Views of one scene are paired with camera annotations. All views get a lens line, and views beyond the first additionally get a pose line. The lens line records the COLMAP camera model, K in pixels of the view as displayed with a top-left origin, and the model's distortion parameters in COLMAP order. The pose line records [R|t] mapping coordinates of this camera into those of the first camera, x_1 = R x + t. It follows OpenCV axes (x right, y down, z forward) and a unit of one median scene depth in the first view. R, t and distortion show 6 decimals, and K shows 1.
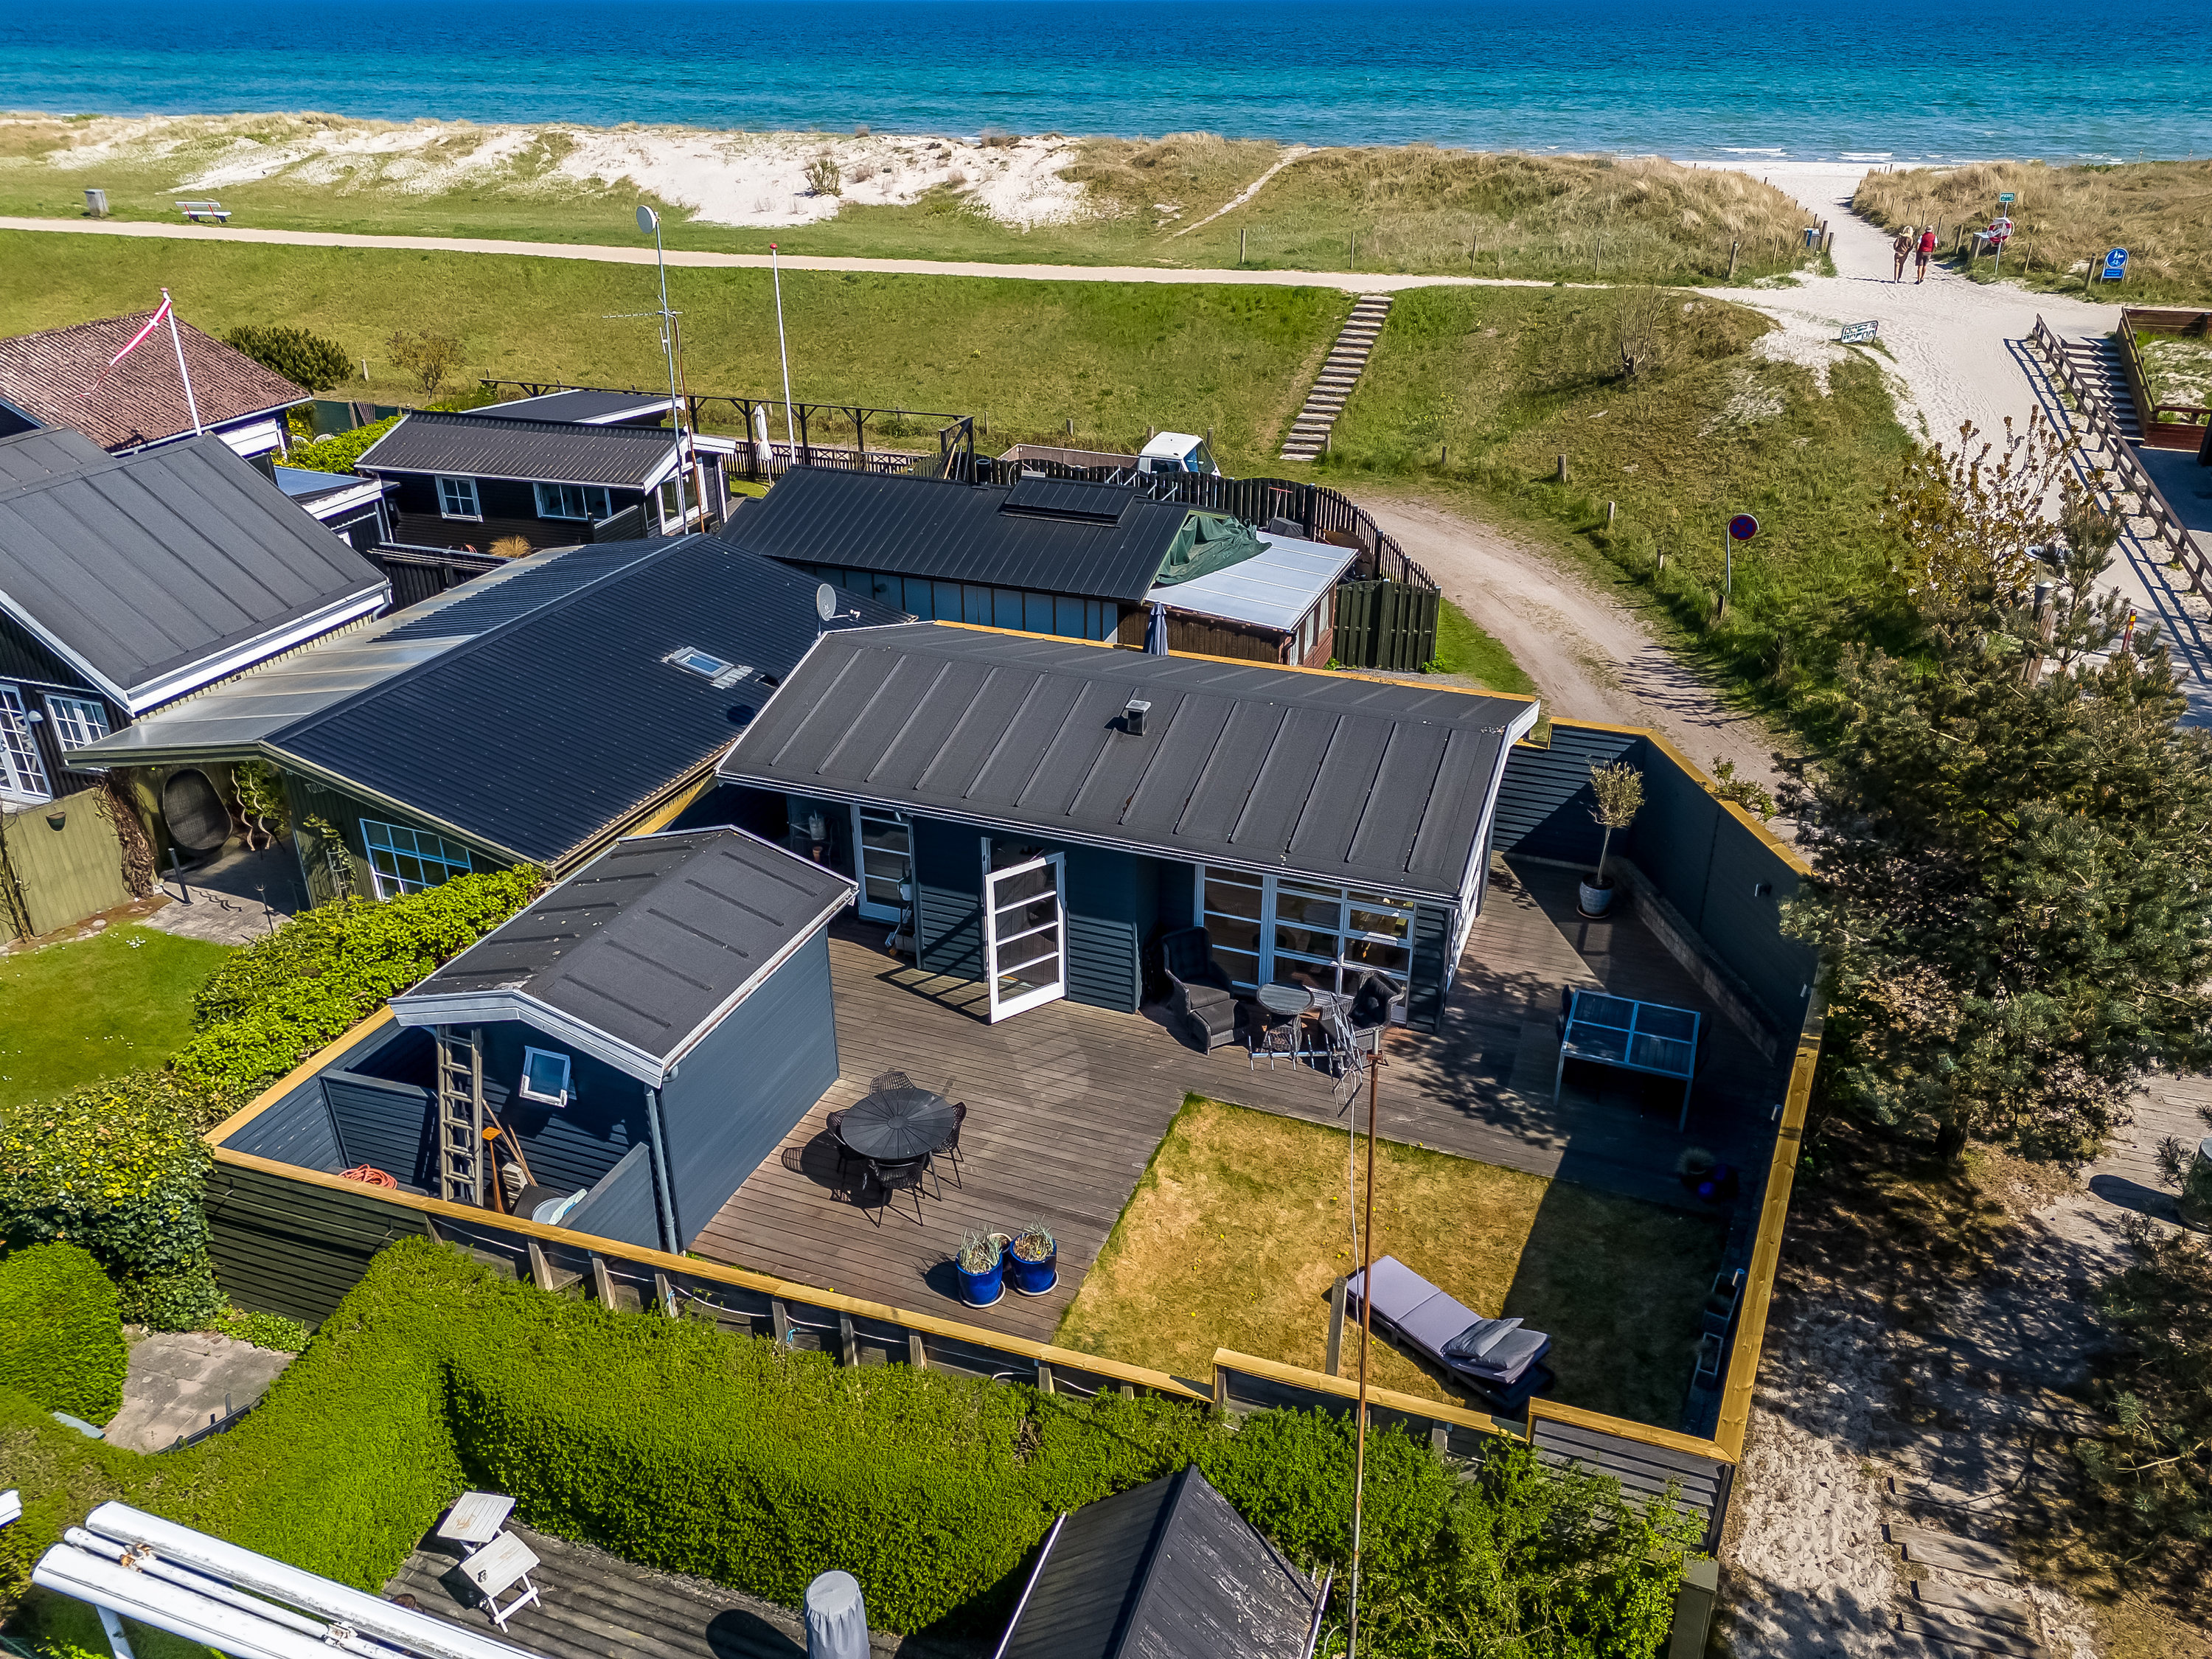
lens RADIAL K [[1623.7, 0, 1106.0], [0, 1623.7, 829.5], [0, 0, 1]] dist [0.094777, -0.089750]
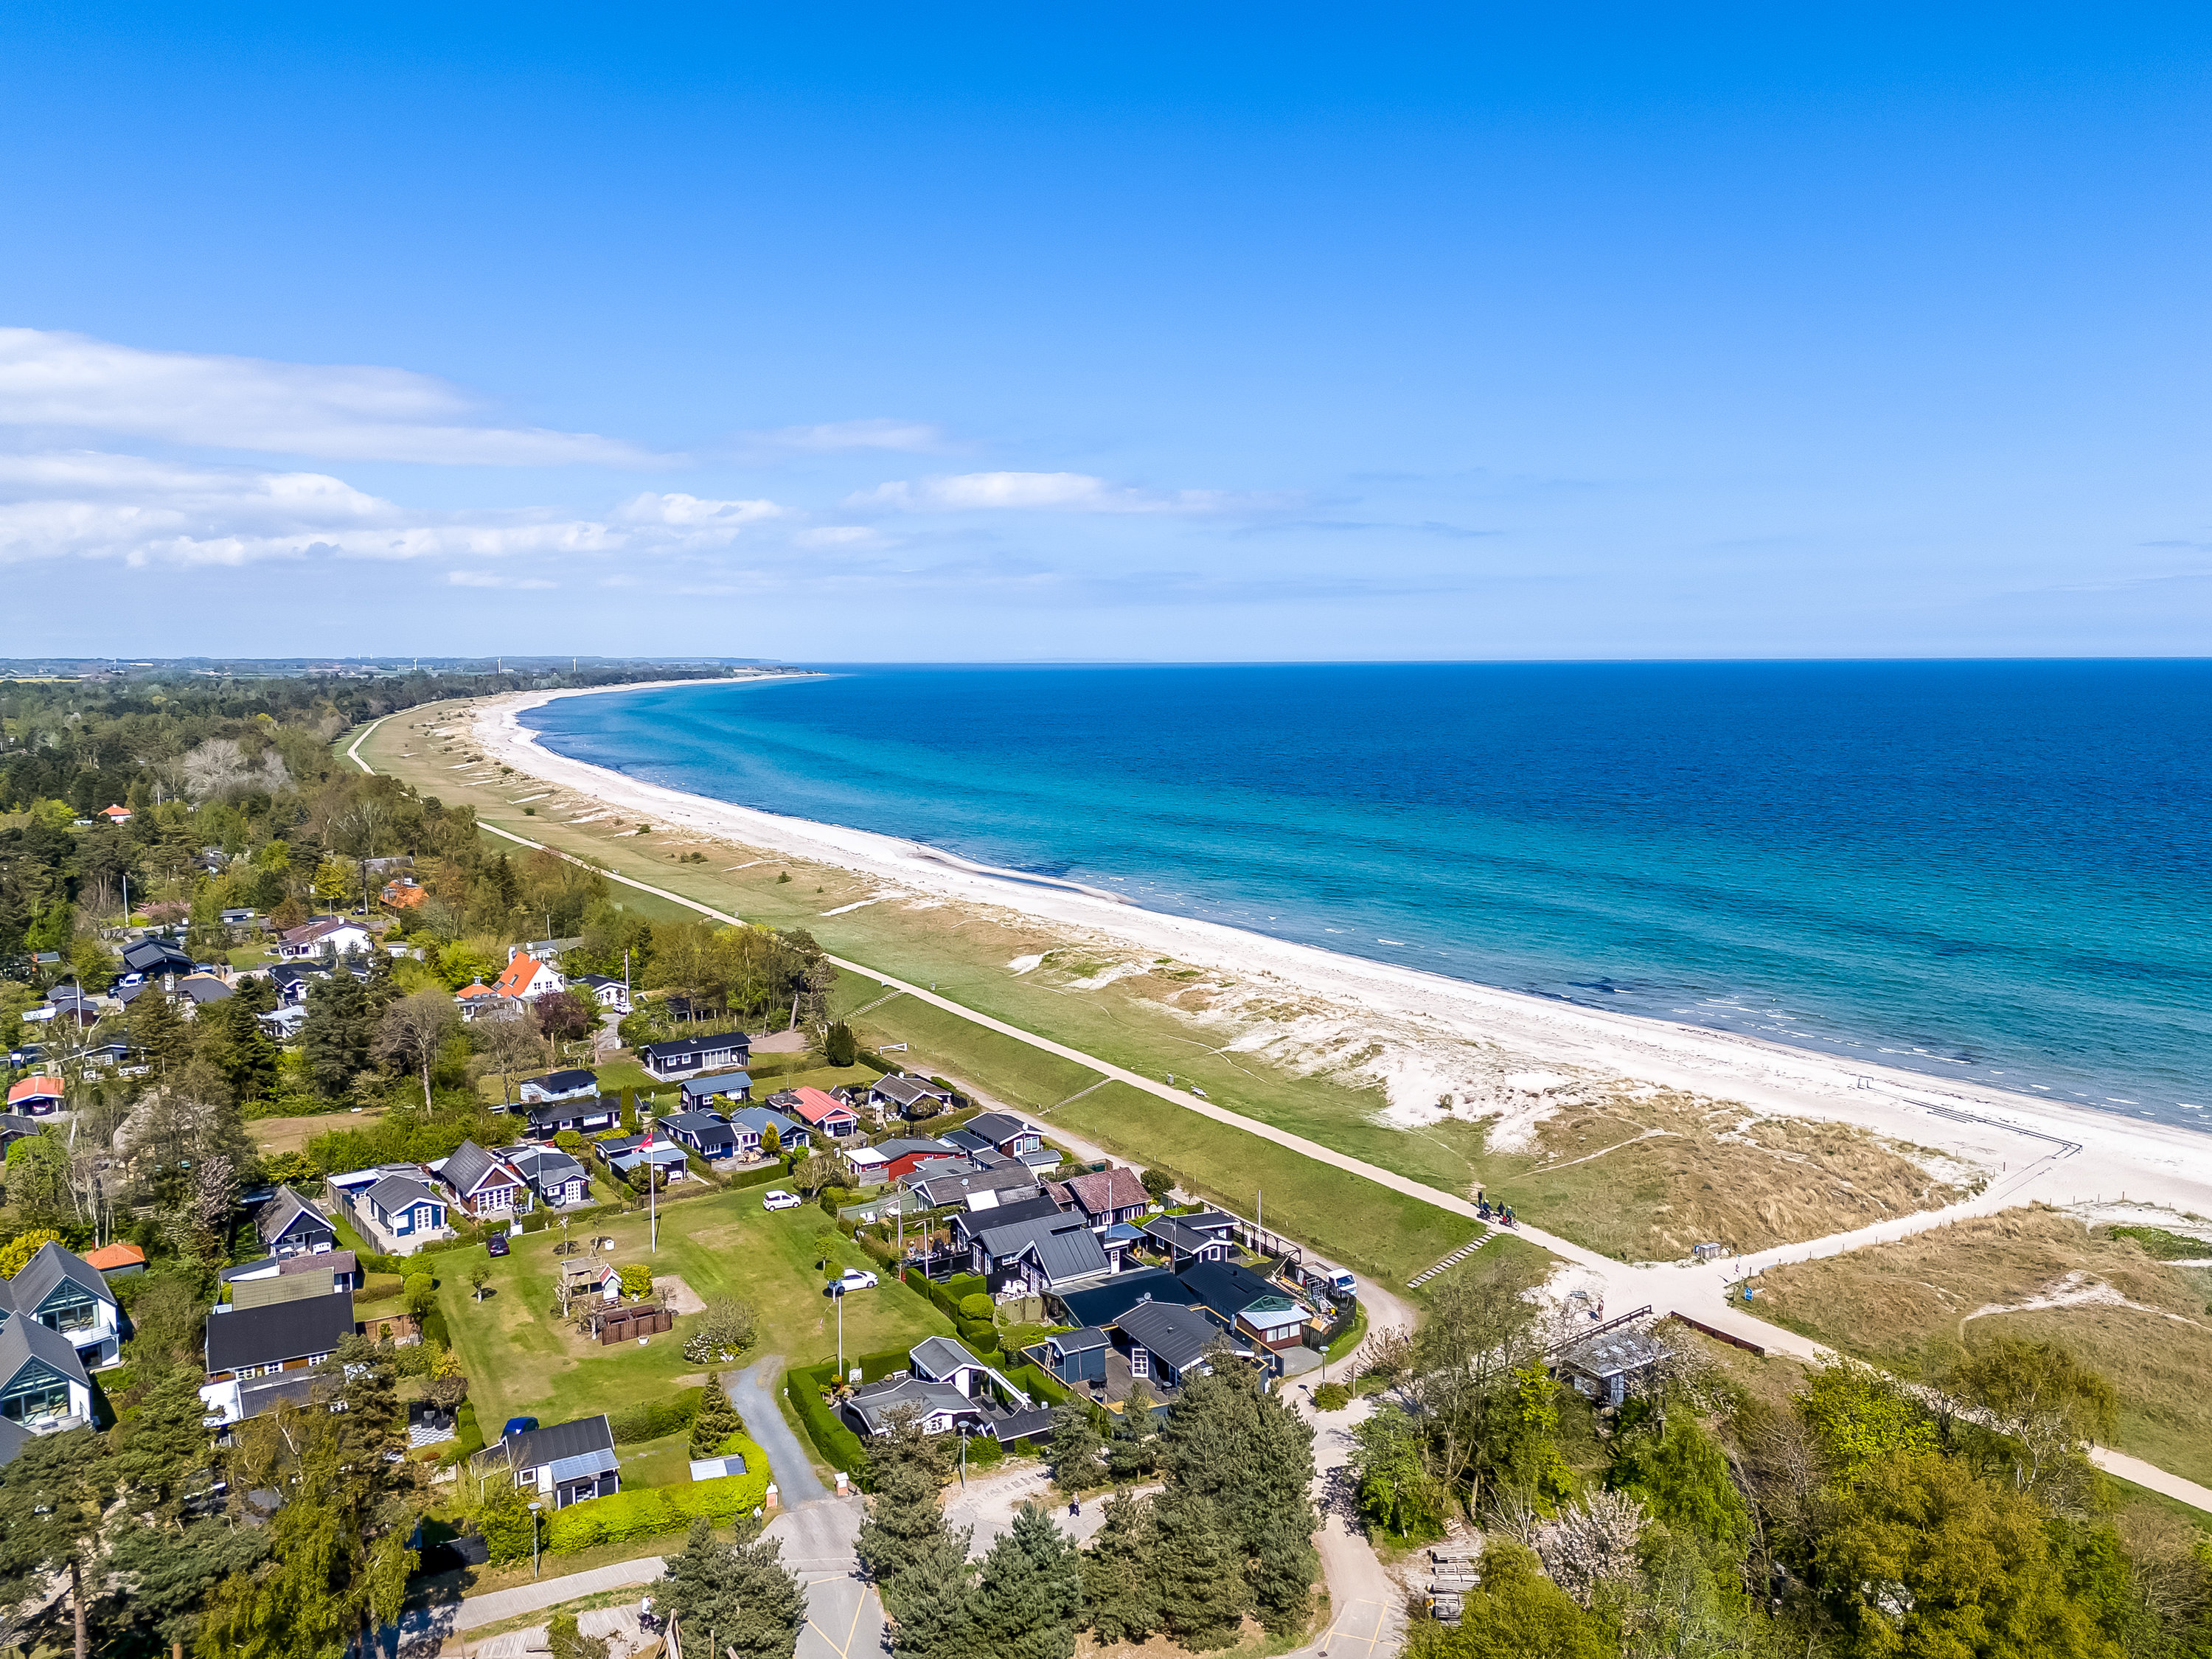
lens RADIAL K [[1602.6, 0, 1104.5], [0, 1602.6, 842.3], [0, 0, 1]] dist [0.084855, -0.079595]
pose [[0.764884, 0.074570, -0.639838, 2.176877], [-0.293509, 0.924523, -0.243123, -0.135327], [0.573415, 0.373759, 0.729040, -2.546457]]
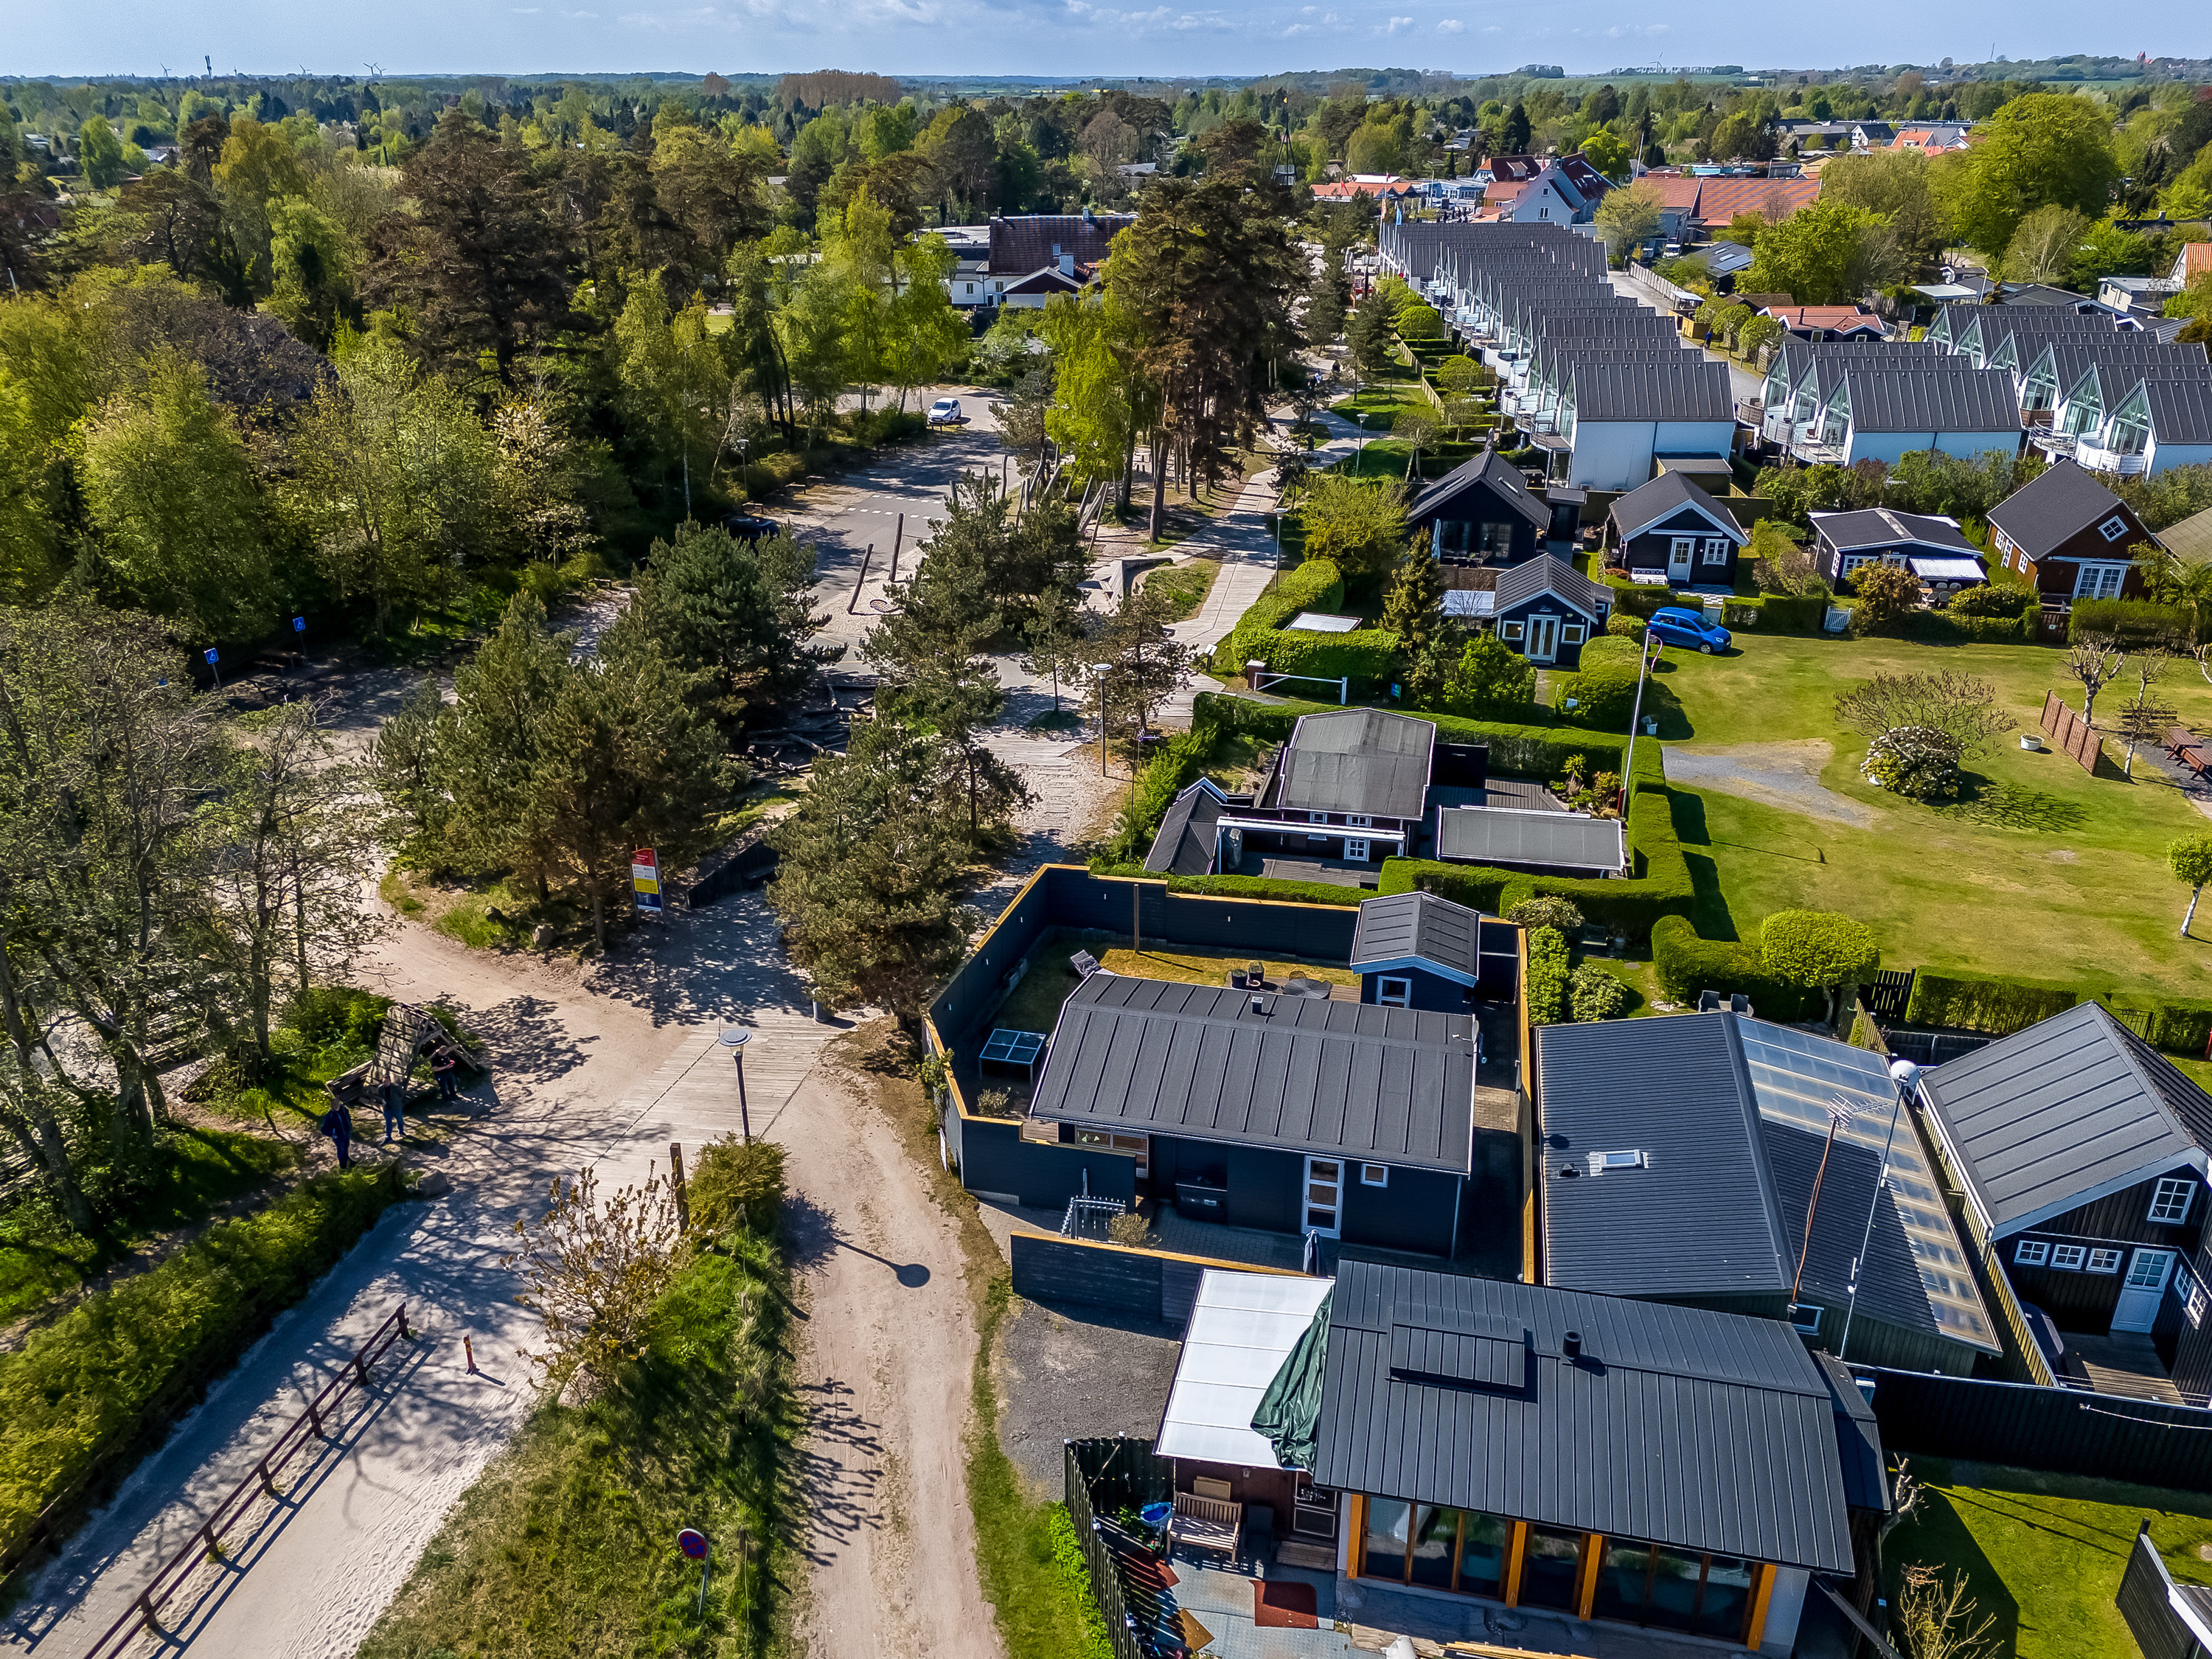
lens RADIAL K [[1618.5, 0, 1109.2], [0, 1618.5, 843.9], [0, 0, 1]] dist [0.079380, -0.073459]
pose [[-0.989013, 0.070725, -0.129810, 0.271577], [-0.058584, 0.618703, 0.783438, -1.064764], [0.135722, 0.782435, -0.607762, 1.275125]]
